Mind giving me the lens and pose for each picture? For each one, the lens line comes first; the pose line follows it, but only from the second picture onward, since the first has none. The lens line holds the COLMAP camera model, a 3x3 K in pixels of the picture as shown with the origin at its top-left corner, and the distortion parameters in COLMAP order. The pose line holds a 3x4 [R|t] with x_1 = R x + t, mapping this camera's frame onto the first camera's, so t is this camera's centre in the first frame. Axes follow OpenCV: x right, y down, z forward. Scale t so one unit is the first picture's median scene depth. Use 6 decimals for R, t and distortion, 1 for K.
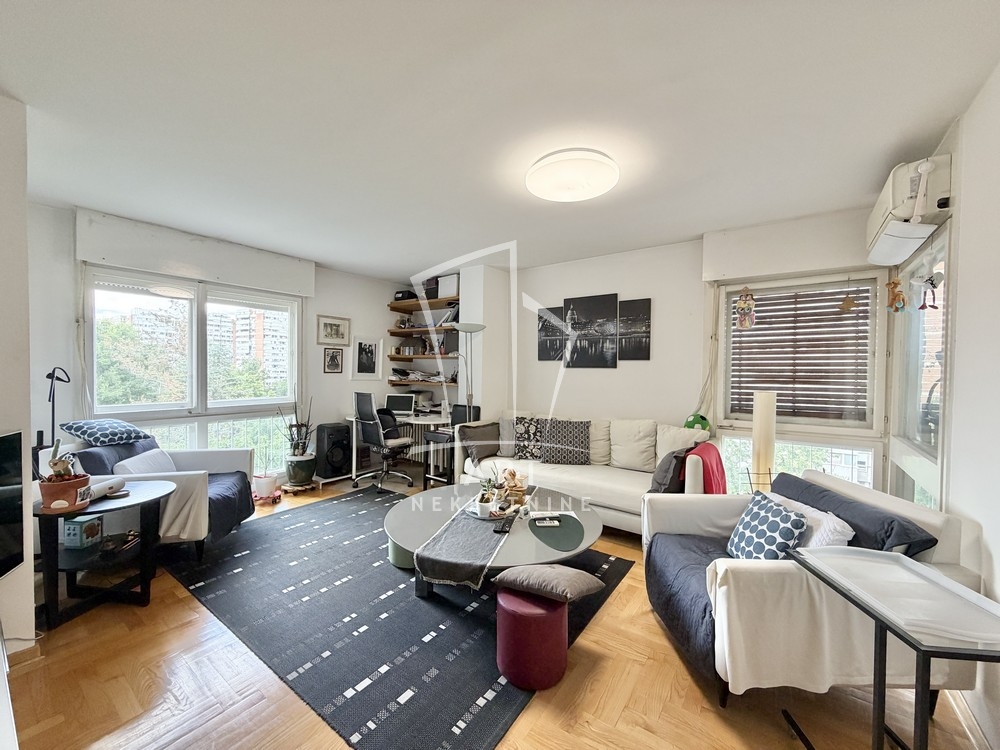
lens RADIAL K [[397.7, 0, 495.4], [0, 397.7, 377.1], [0, 0, 1]] dist [-0.000742, -0.000133]
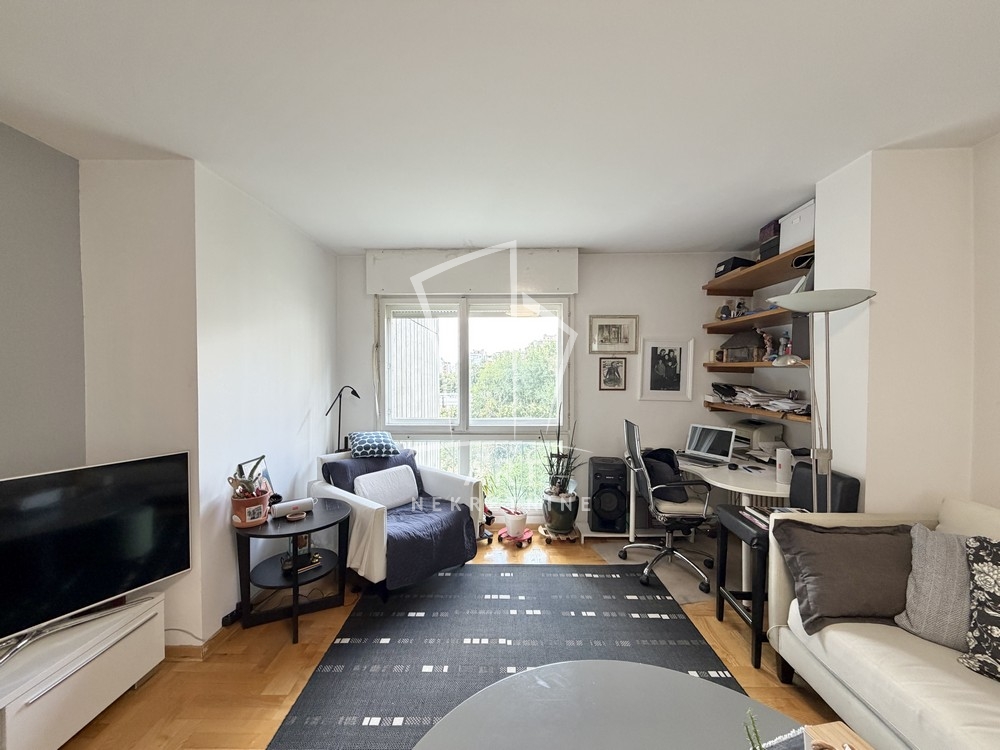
lens RADIAL K [[397.7, 0, 495.4], [0, 397.7, 377.1], [0, 0, 1]] dist [-0.000742, -0.000133]
pose [[0.572734, -0.001000, -0.819741, 0.087402], [-0.010493, 0.999908, -0.008551, -0.028610], [0.819674, 0.013499, 0.572671, 0.418333]]
